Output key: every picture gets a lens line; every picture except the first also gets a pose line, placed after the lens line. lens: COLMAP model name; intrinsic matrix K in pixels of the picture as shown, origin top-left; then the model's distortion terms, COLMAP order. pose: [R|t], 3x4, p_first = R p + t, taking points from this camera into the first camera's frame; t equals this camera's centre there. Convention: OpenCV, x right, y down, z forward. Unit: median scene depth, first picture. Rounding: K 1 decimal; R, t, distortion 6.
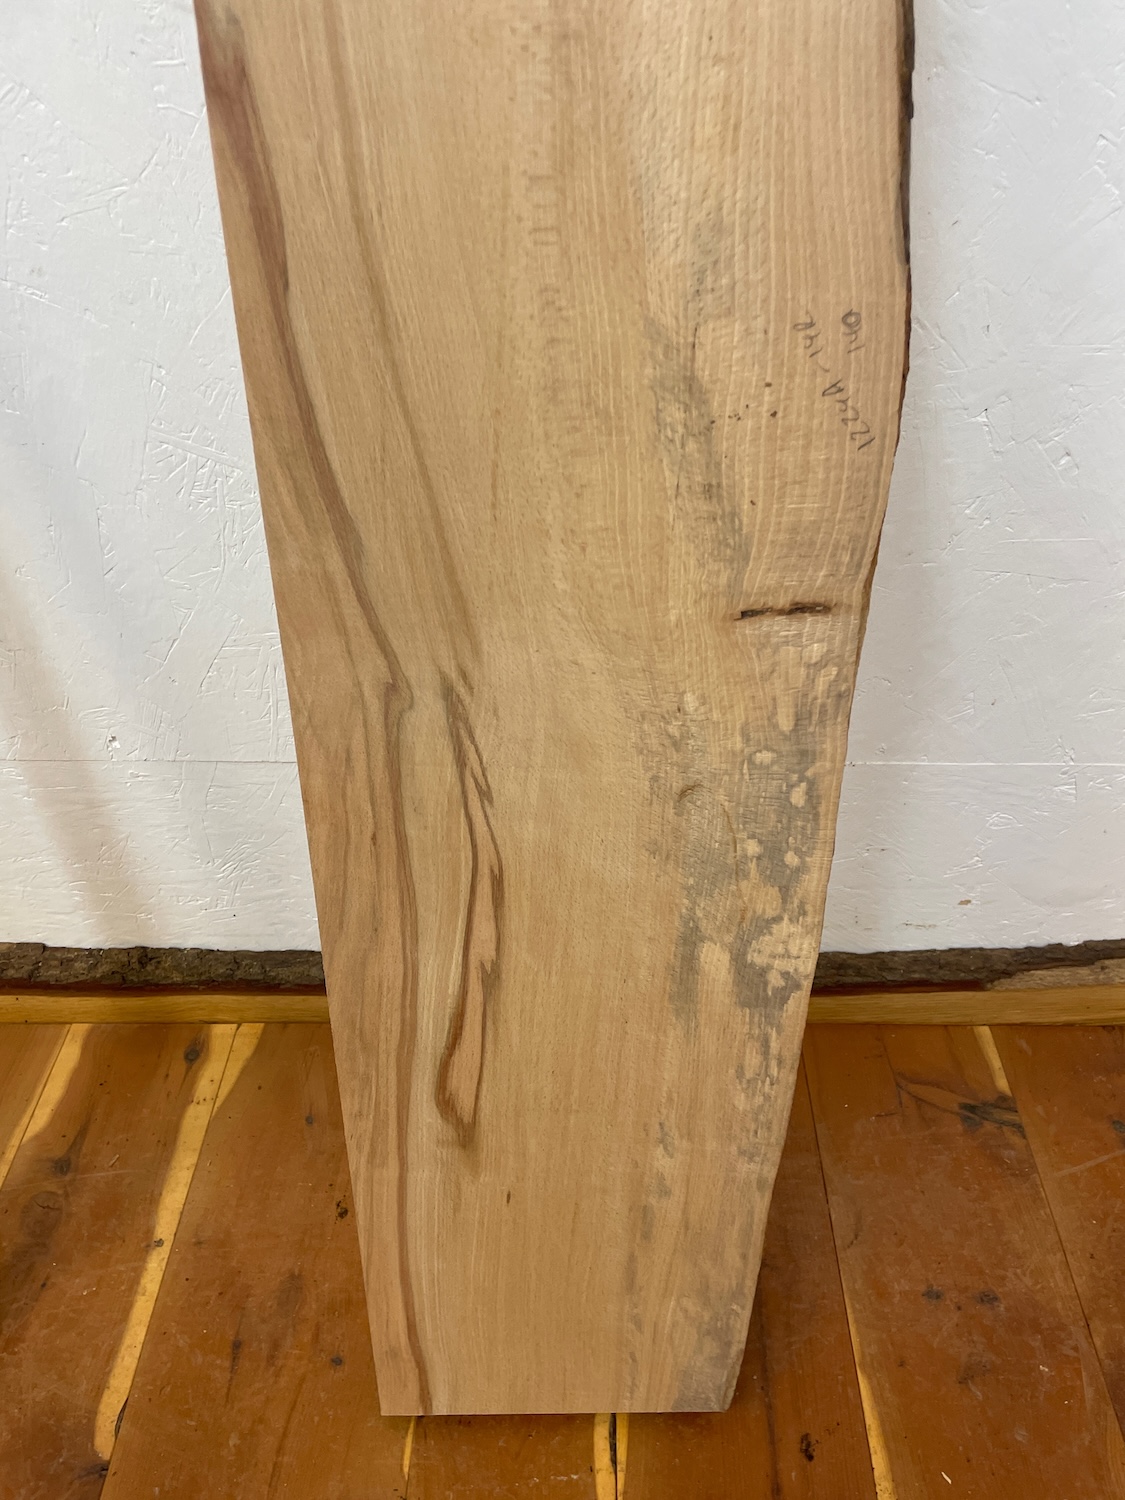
lens RADIAL K [[1086.4, 0, 568.4], [0, 1086.4, 781.8], [0, 0, 1]] dist [0.038934, -0.070767]
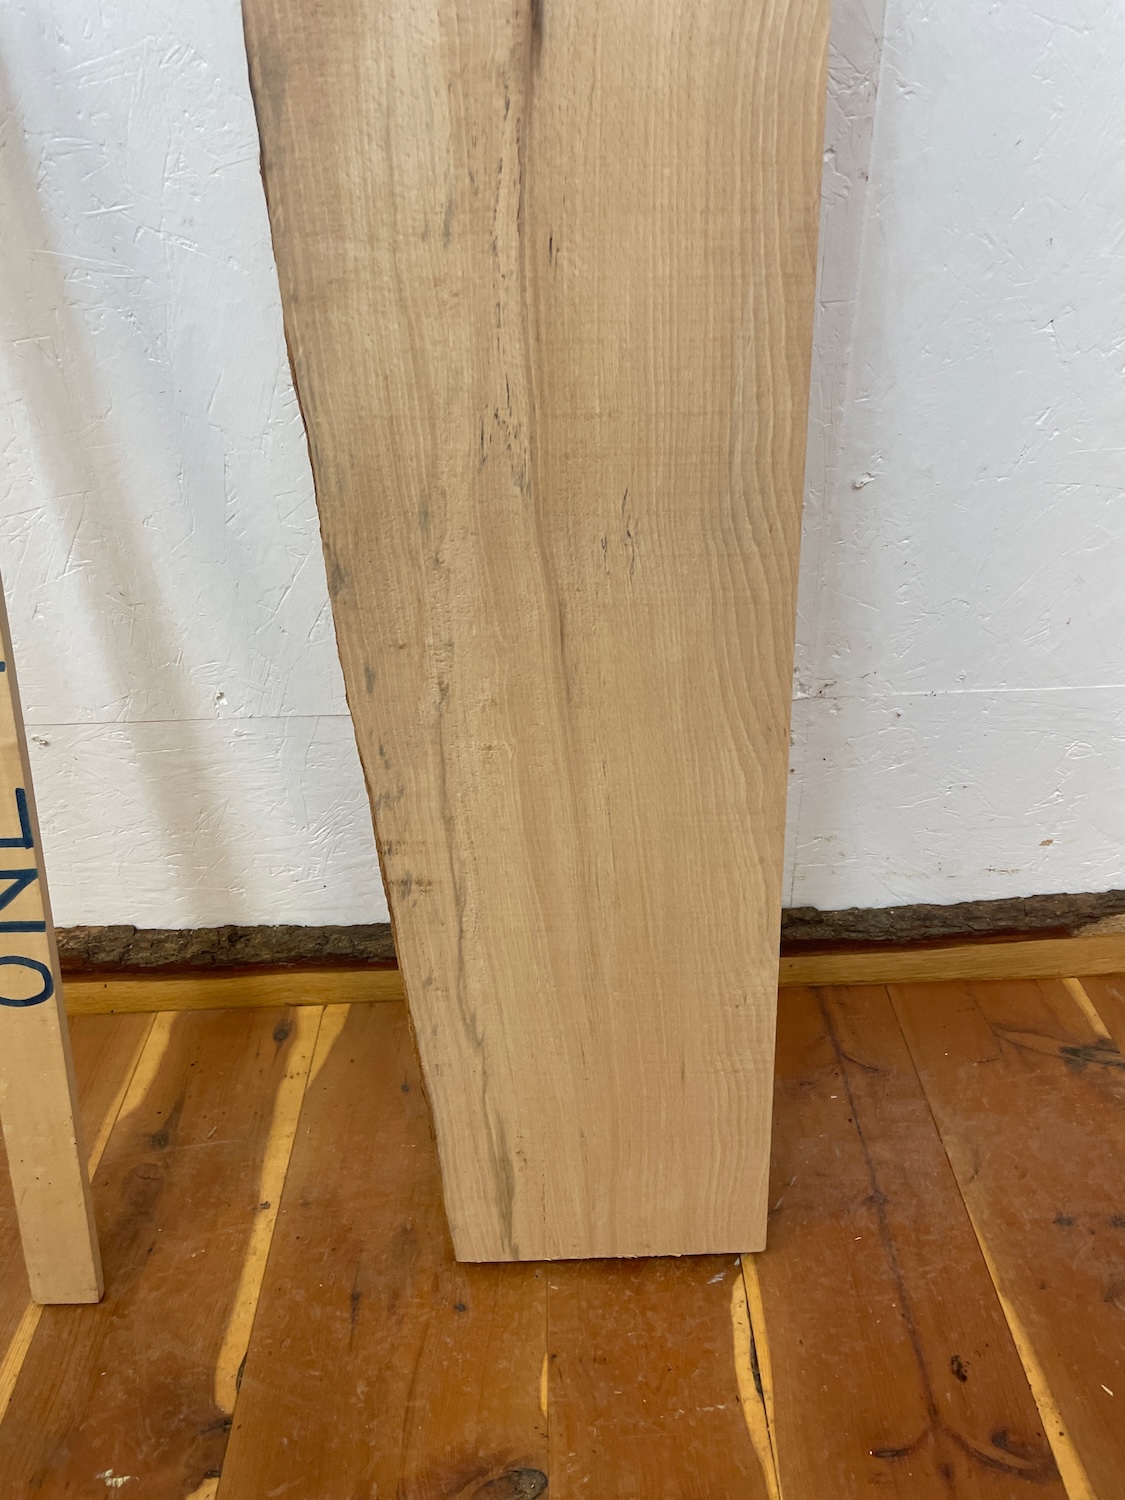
lens RADIAL K [[1086.4, 0, 553.7], [0, 1086.4, 760.3], [0, 0, 1]] dist [0.038934, -0.070767]
pose [[0.999133, -0.041548, -0.002668, -0.091345], [0.040907, 0.991587, -0.122804, 0.147407], [0.007748, 0.122589, 0.992427, -0.017476]]
